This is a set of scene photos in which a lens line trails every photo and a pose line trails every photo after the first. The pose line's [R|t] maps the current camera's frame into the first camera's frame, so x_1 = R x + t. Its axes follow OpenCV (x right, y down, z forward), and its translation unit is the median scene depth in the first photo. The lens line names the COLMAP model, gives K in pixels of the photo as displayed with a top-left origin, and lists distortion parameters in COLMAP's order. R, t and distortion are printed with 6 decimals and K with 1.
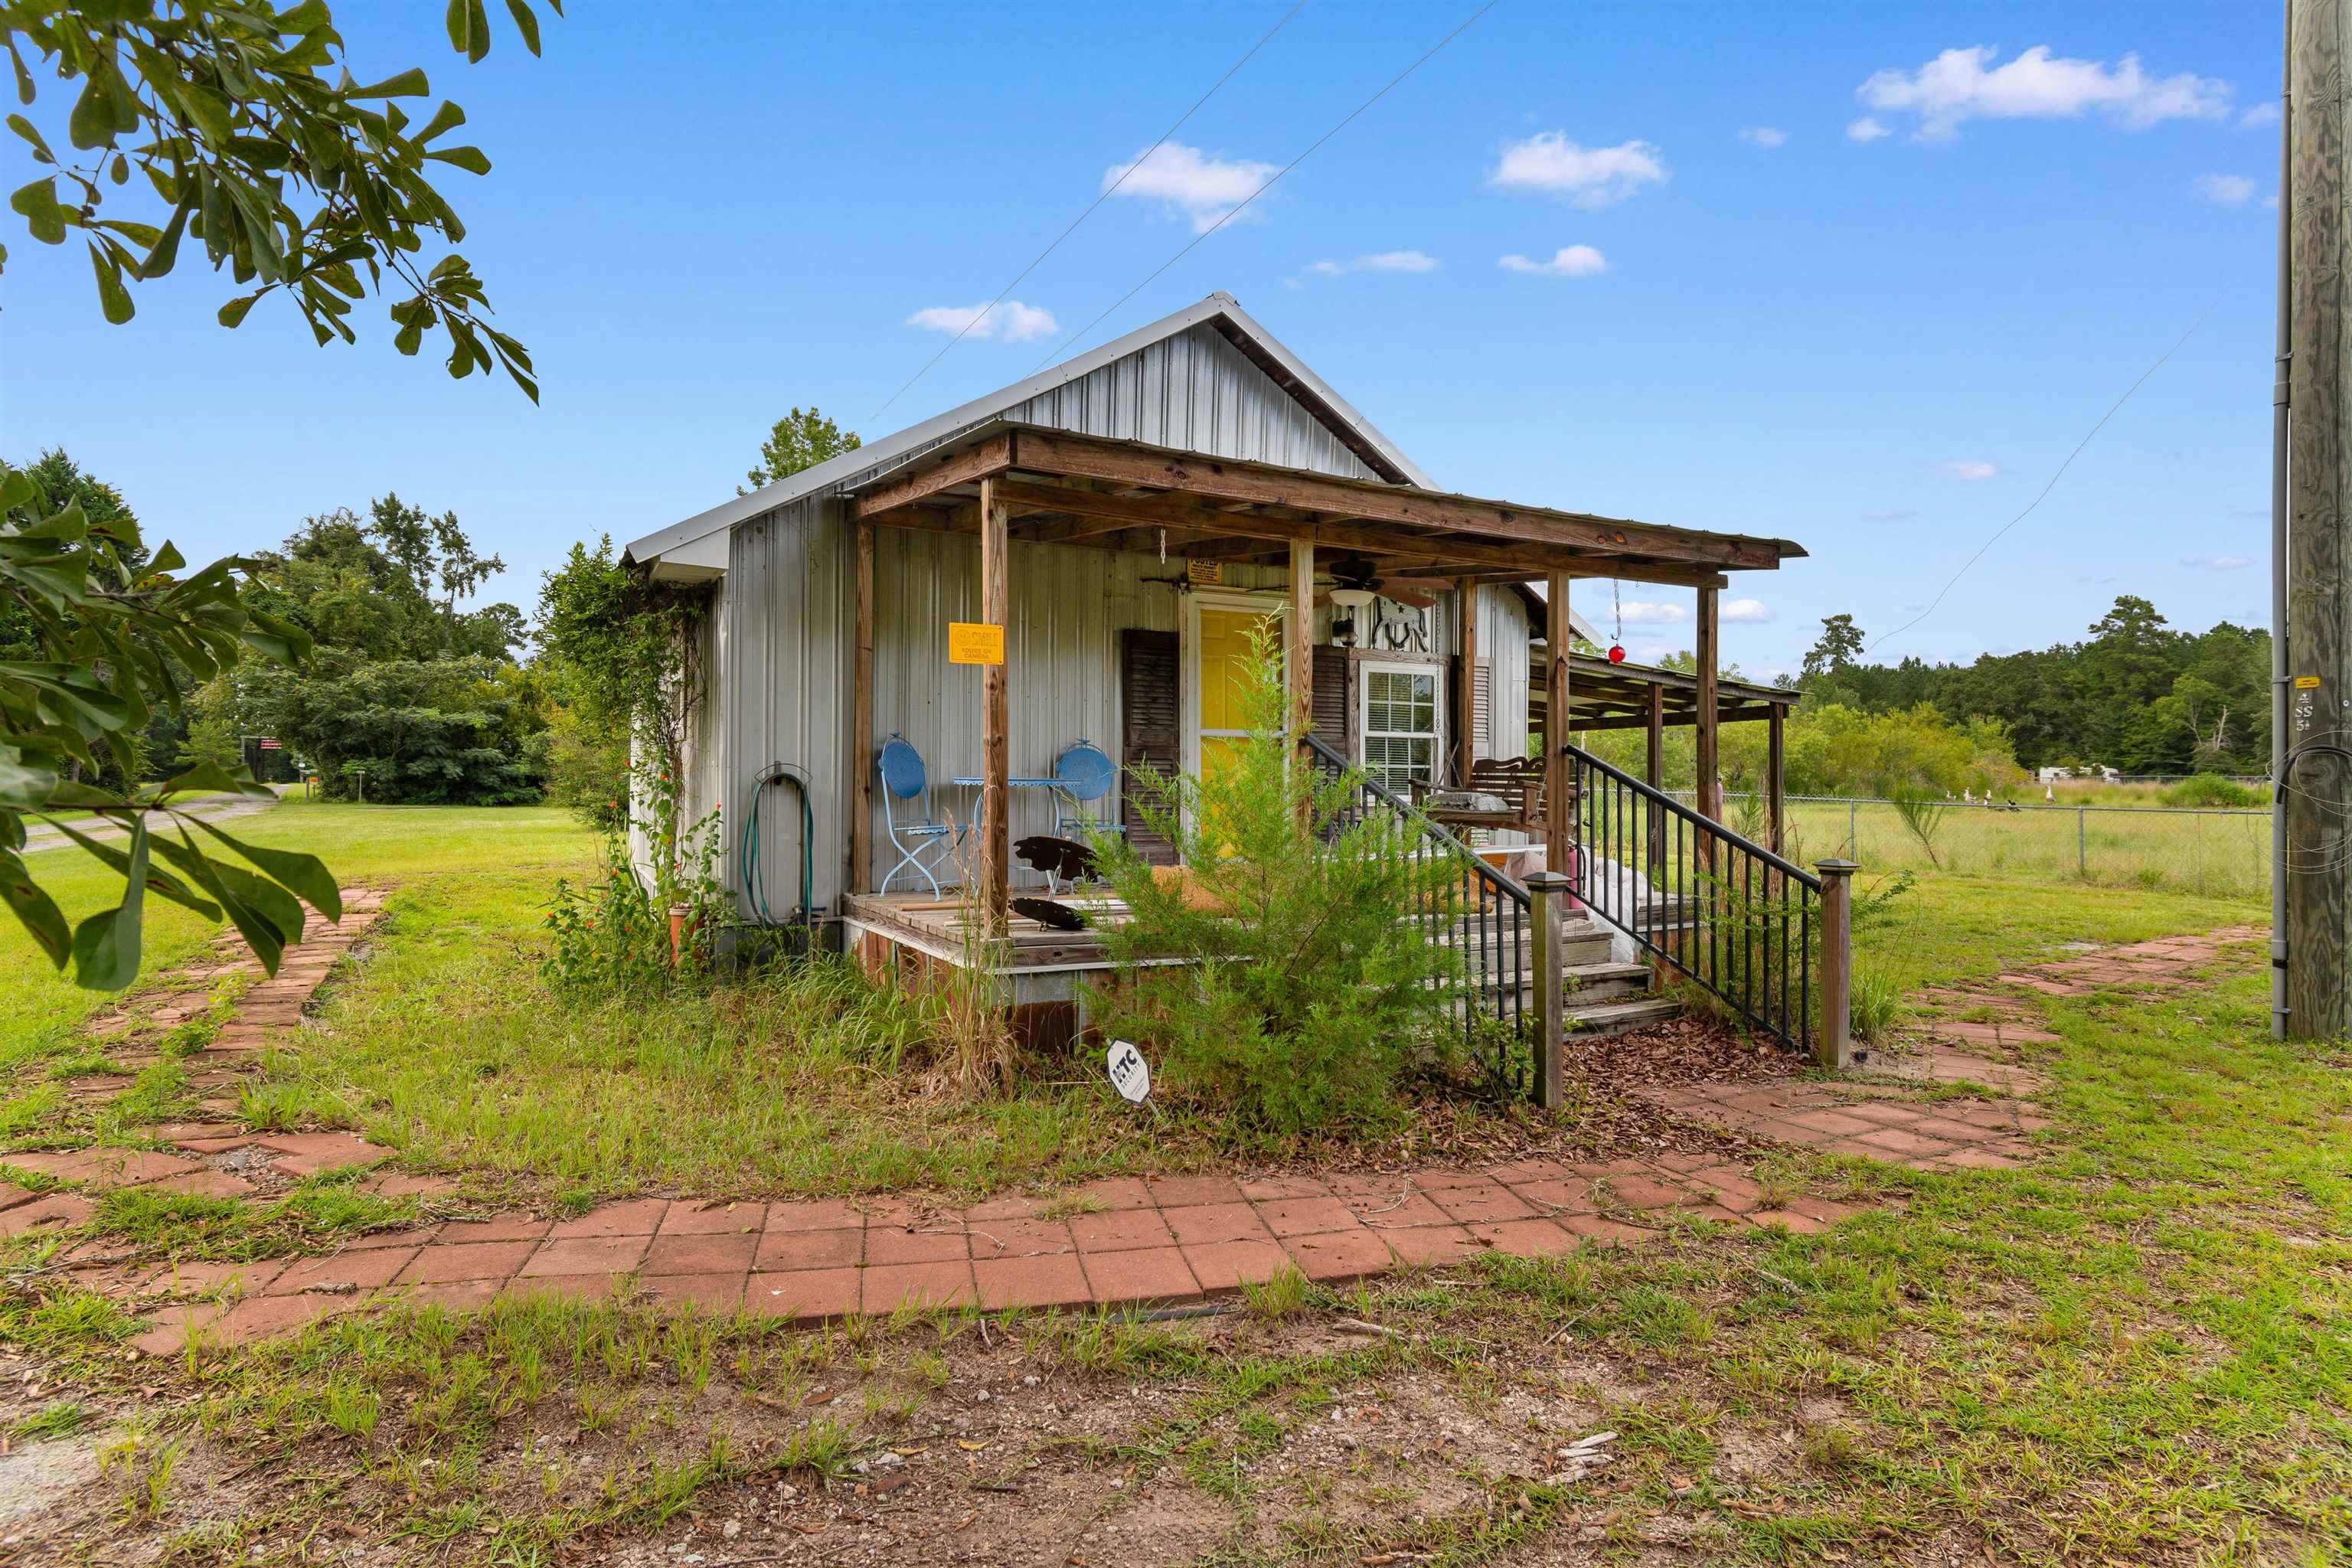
lens RADIAL K [[1246.3, 0, 1174.5], [0, 1246.3, 774.3], [0, 0, 1]] dist [-0.001607, -0.000760]
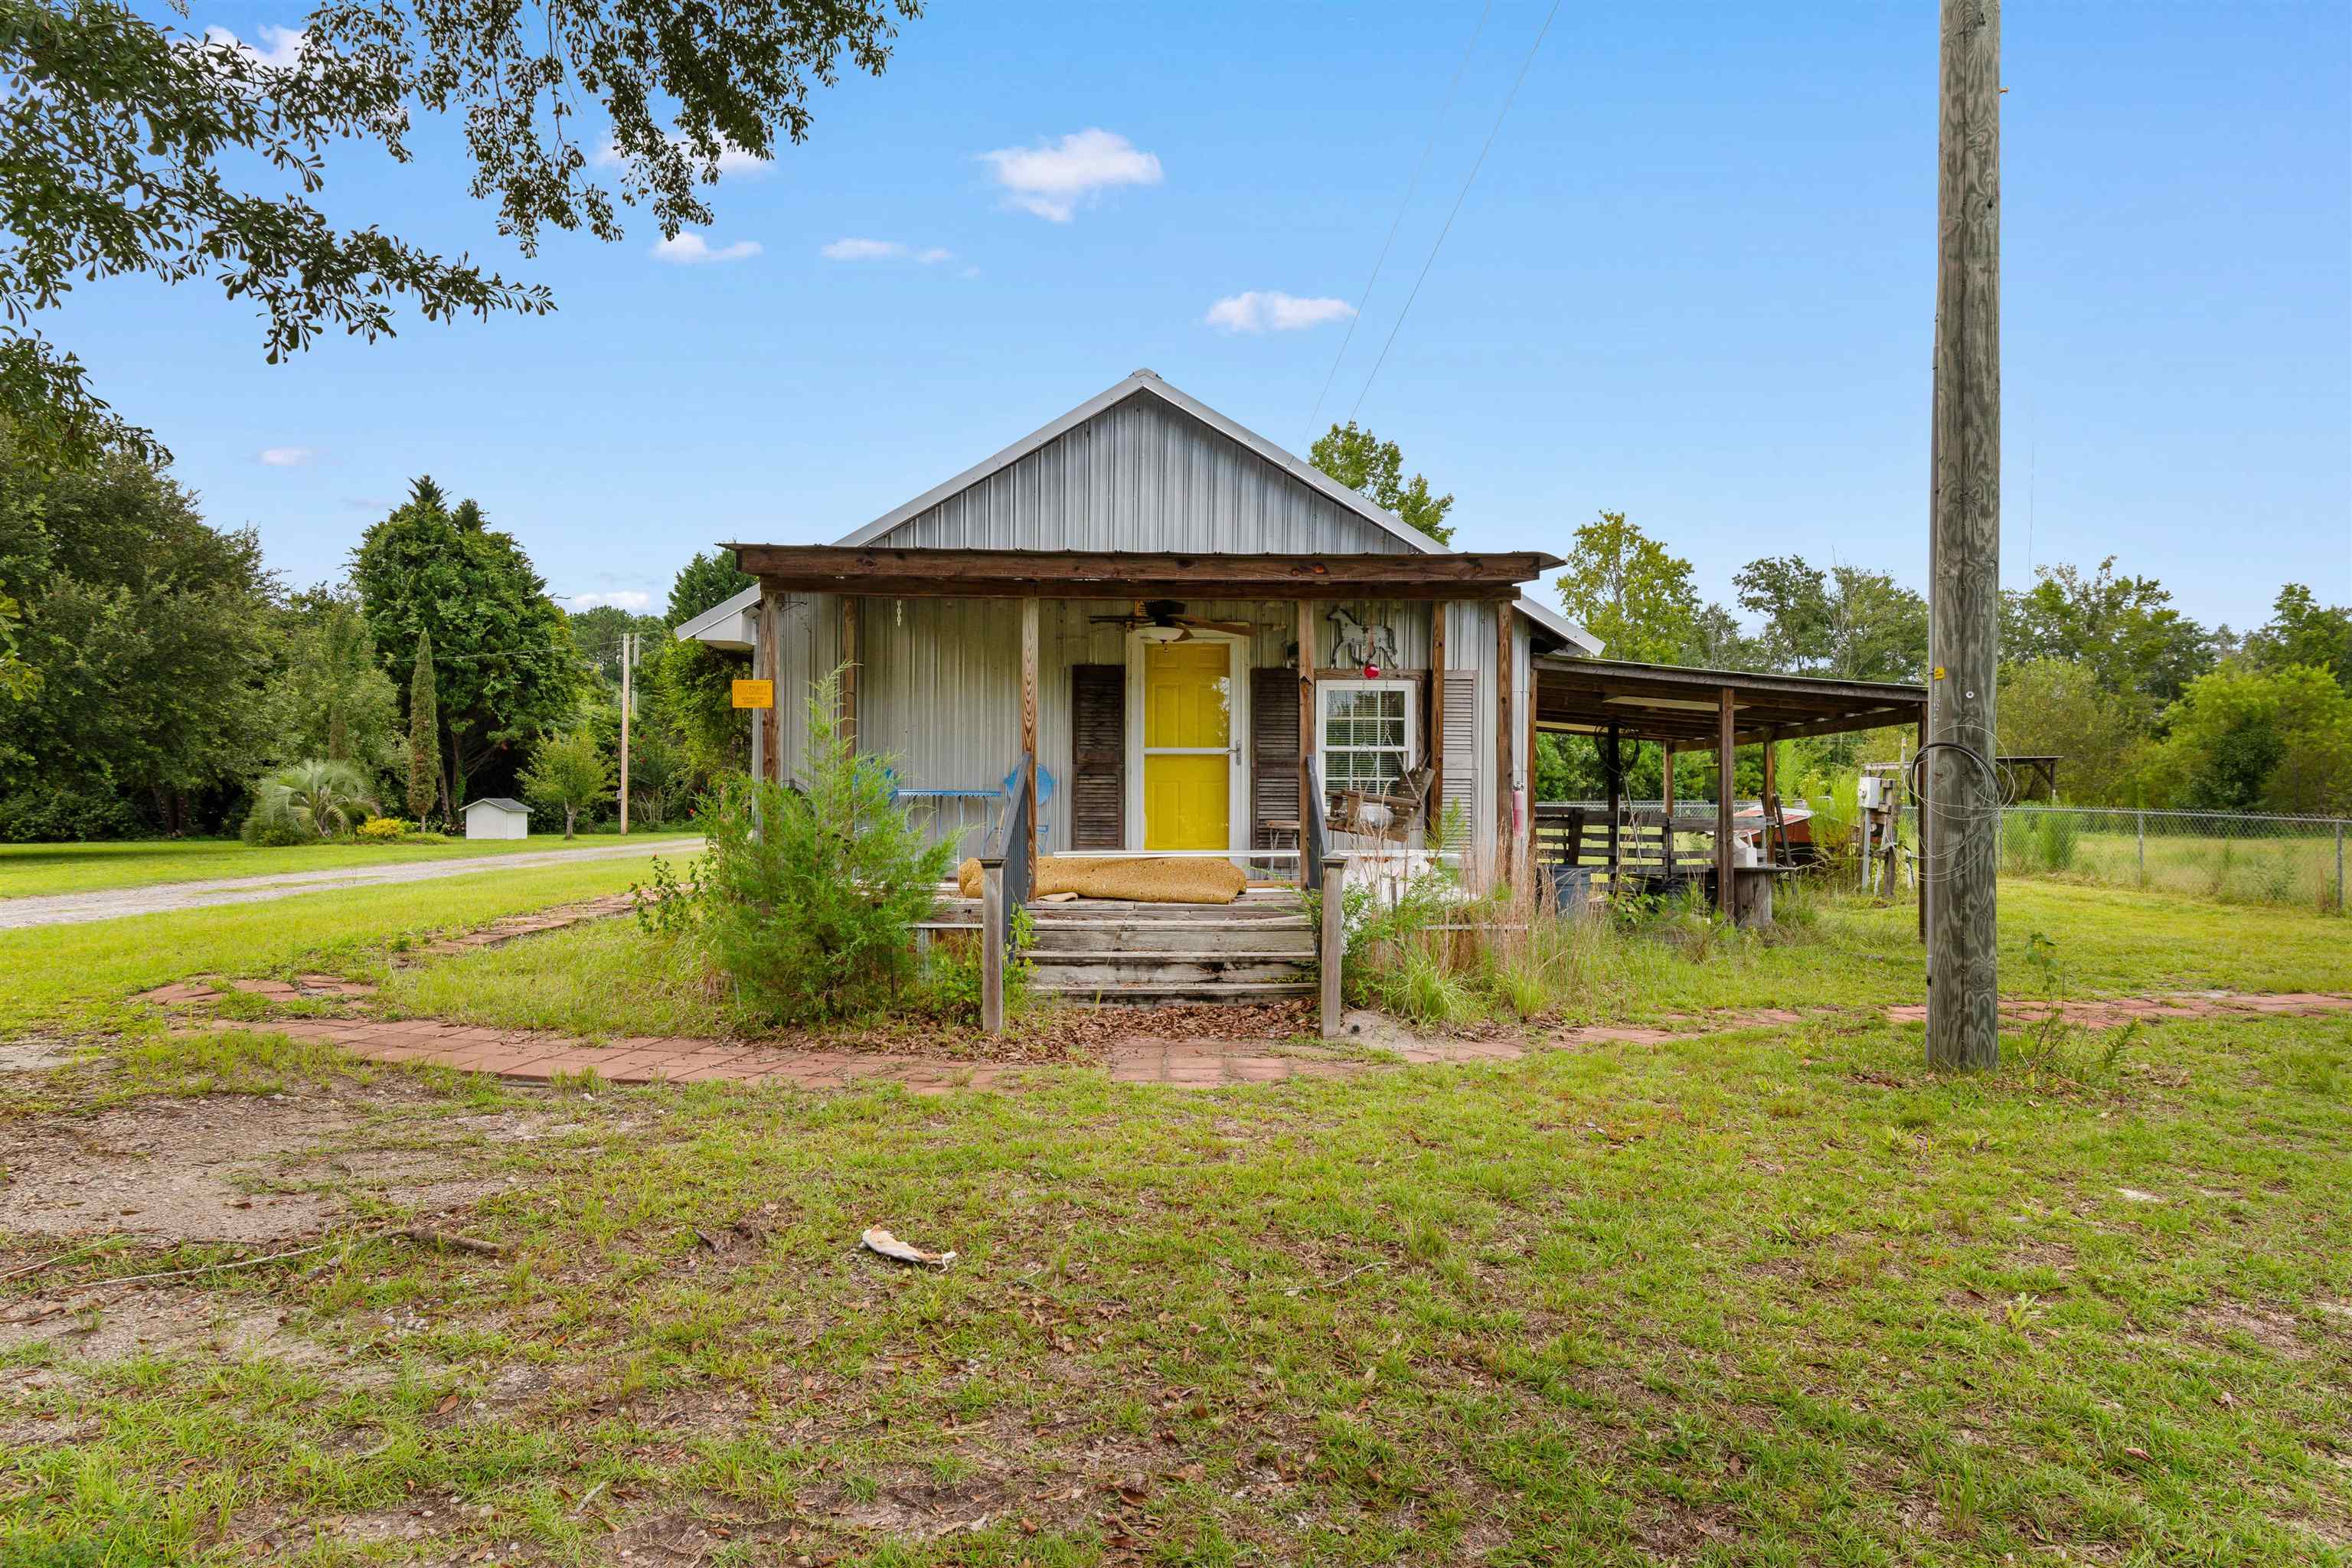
lens RADIAL K [[1371.5, 0, 1172.3], [0, 1371.5, 798.0], [0, 0, 1]] dist [0.005553, -0.005583]
pose [[0.887118, -0.004453, -0.461521, 0.569638], [0.003798, 0.999990, -0.002347, 0.011830], [0.461527, 0.000330, 0.887126, -0.101051]]
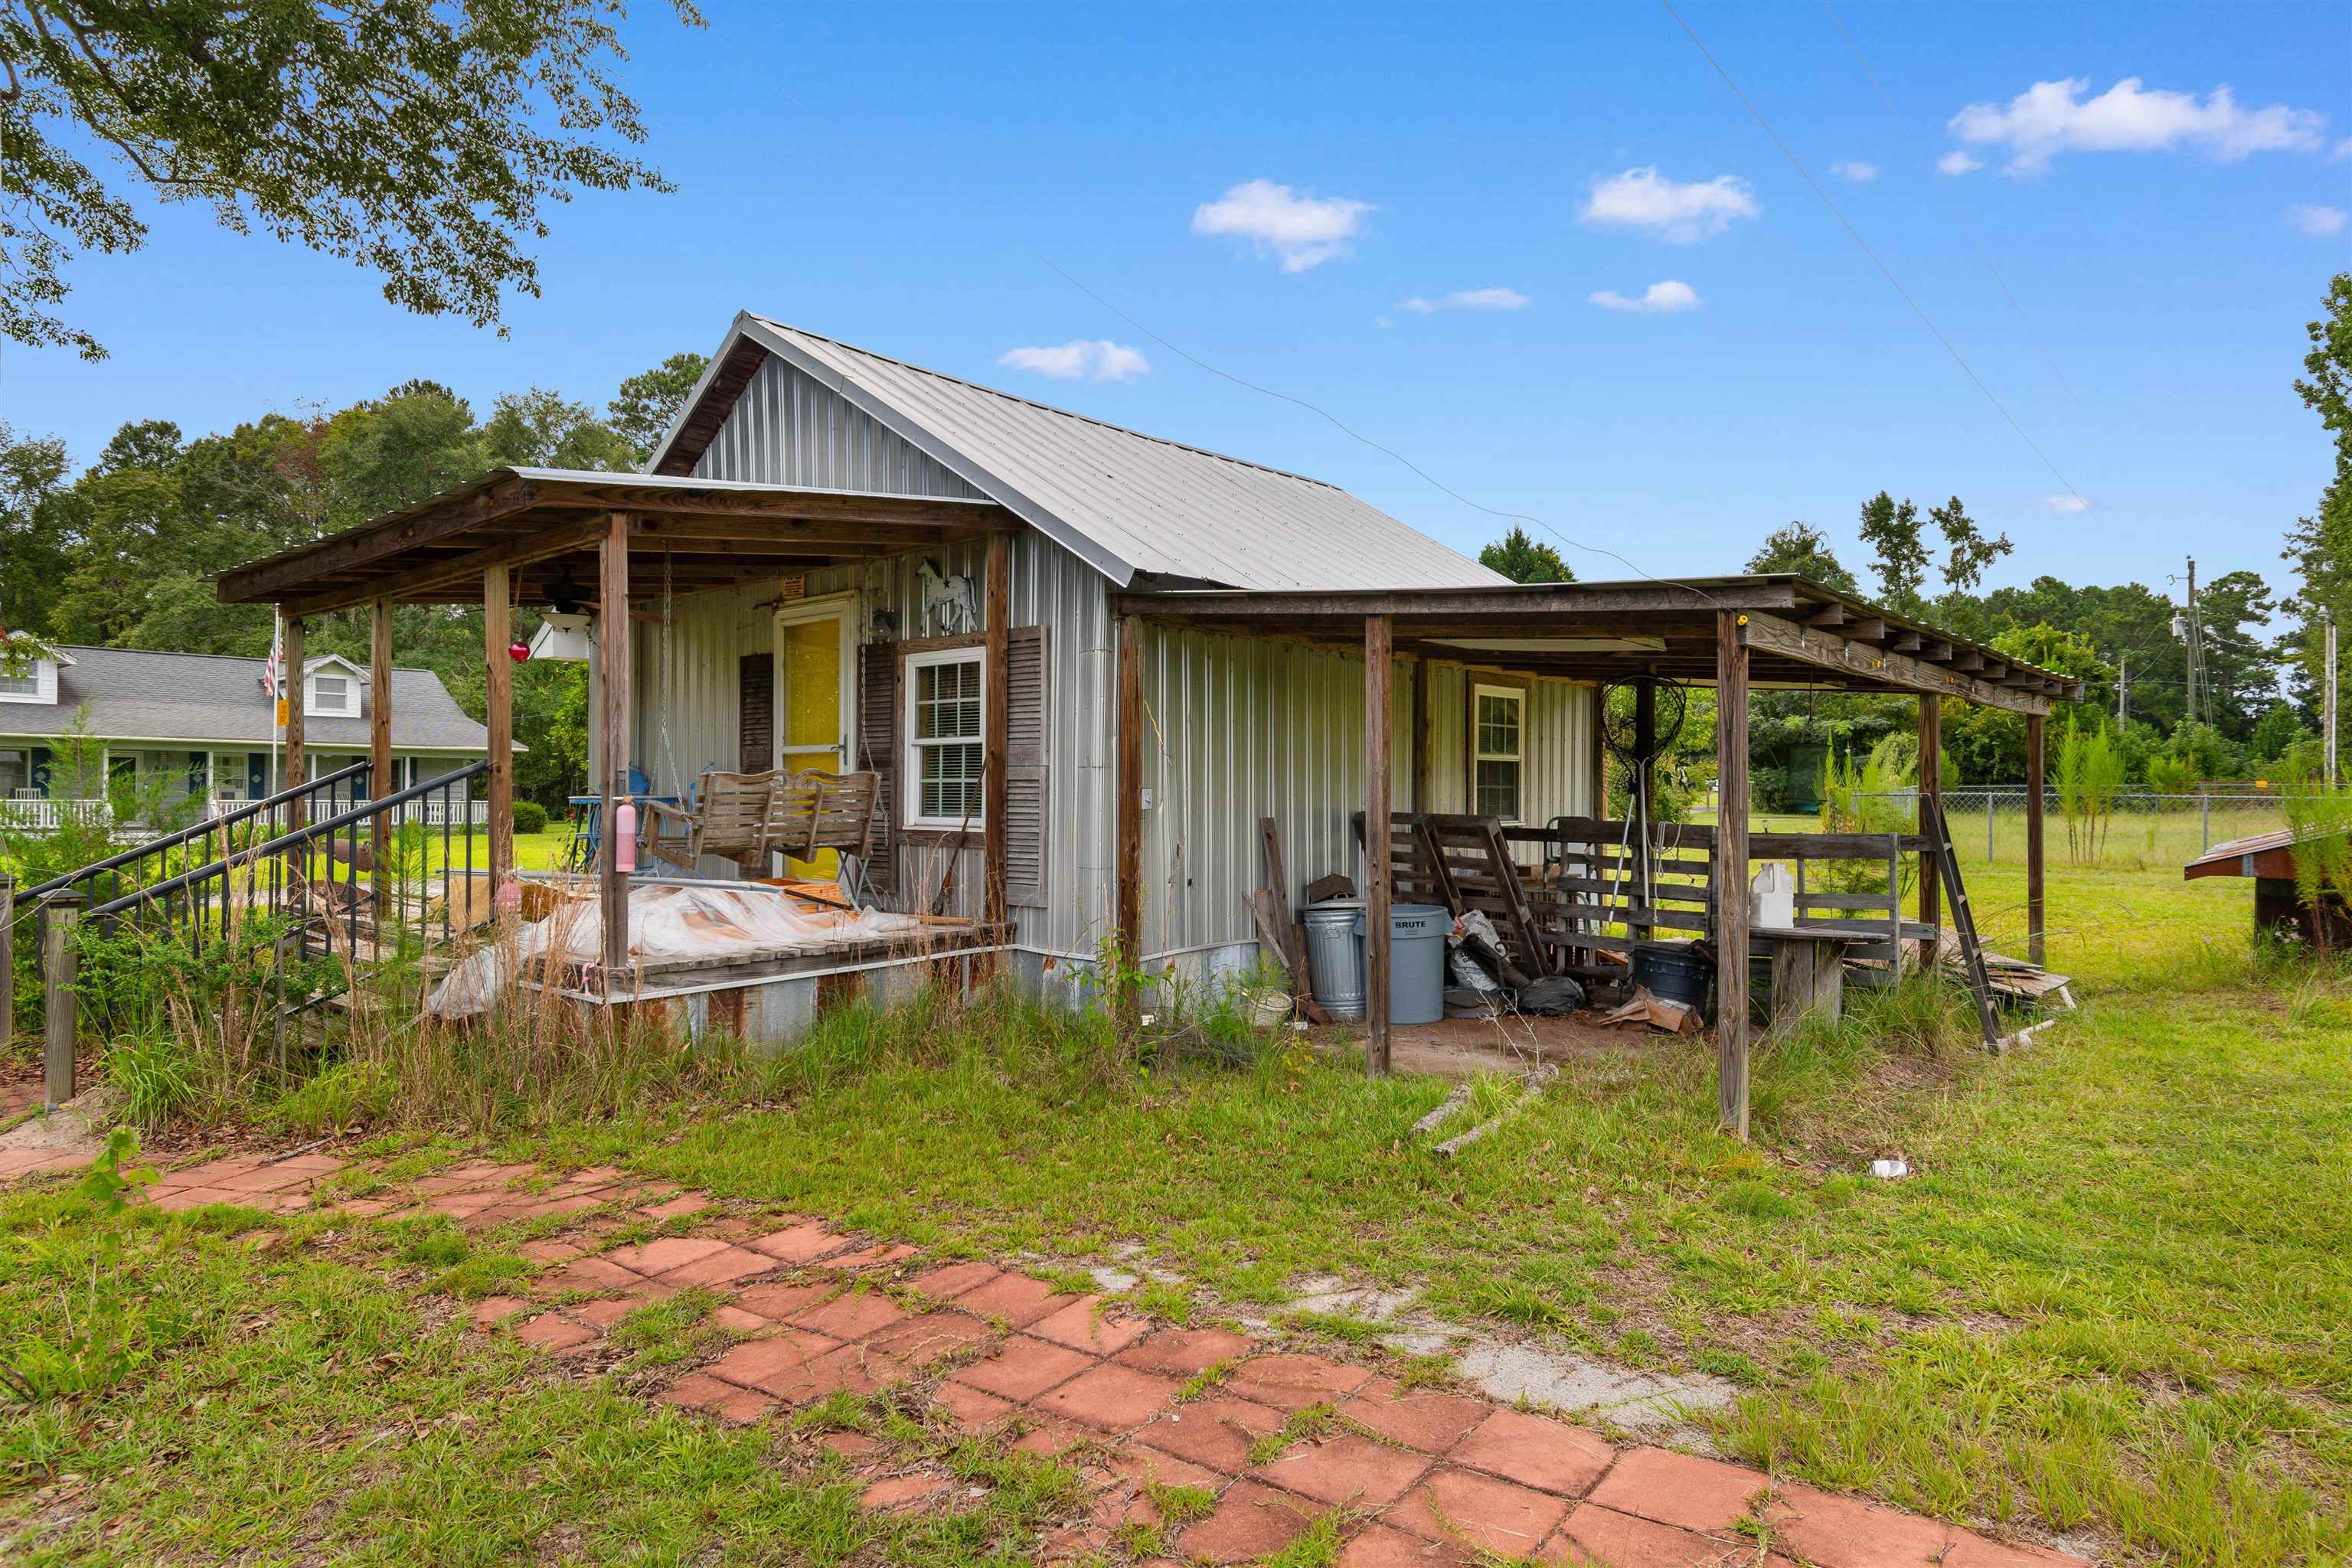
lens RADIAL K [[1337.6, 0, 1181.5], [0, 1337.6, 782.7], [0, 0, 1]] dist [0.003131, 0.000739]
pose [[0.344519, -0.007132, -0.938752, 1.033224], [0.008366, 0.999955, -0.004527, 0.000281], [0.938742, -0.006294, 0.344563, 0.842760]]
